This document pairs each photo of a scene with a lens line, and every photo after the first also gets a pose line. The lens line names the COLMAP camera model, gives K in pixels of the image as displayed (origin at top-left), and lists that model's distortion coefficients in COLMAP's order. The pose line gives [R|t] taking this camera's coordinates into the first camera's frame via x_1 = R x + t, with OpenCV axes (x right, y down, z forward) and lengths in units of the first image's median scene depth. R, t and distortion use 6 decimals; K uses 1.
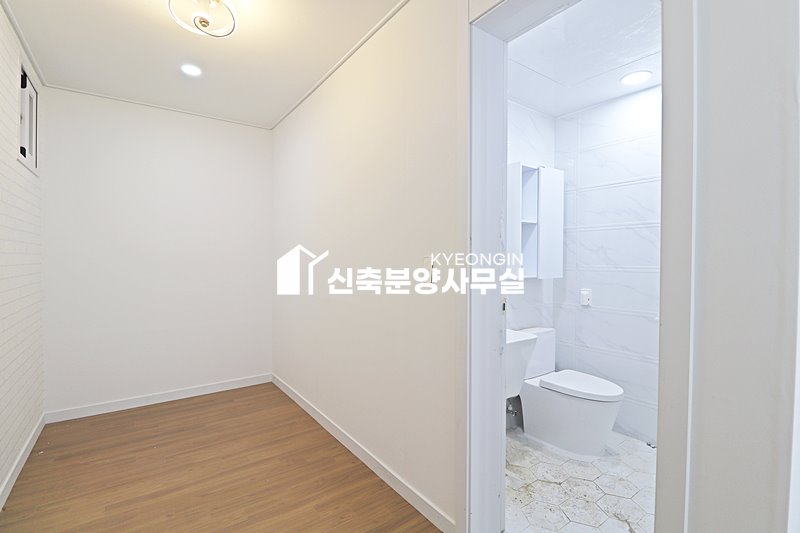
lens RADIAL K [[376.0, 0, 396.8], [0, 376.0, 263.6], [0, 0, 1]] dist [-0.005882, -0.005429]
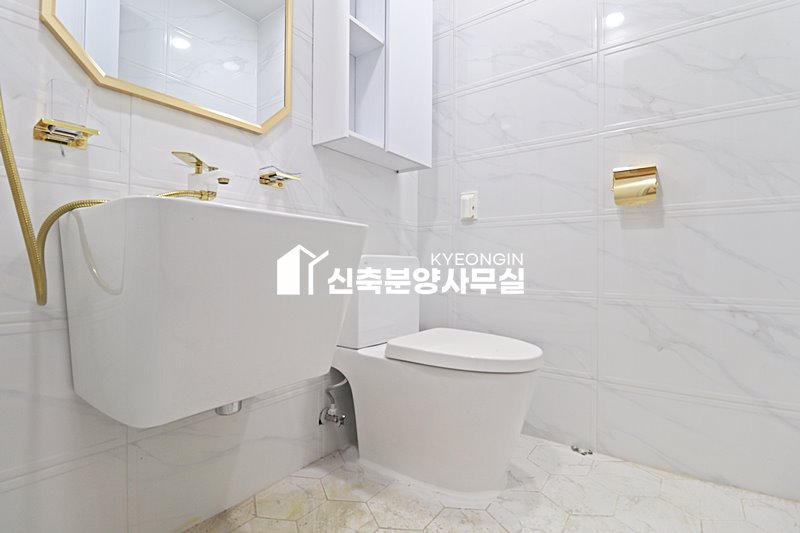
lens RADIAL K [[376.0, 0, 399.9], [0, 376.0, 266.0], [0, 0, 1]] dist [-0.005882, -0.005429]
pose [[0.952625, 0.005989, 0.304088, 0.241314], [-0.000022, 0.999807, -0.019623, 0.210354], [-0.304147, 0.018686, 0.952442, 0.512572]]
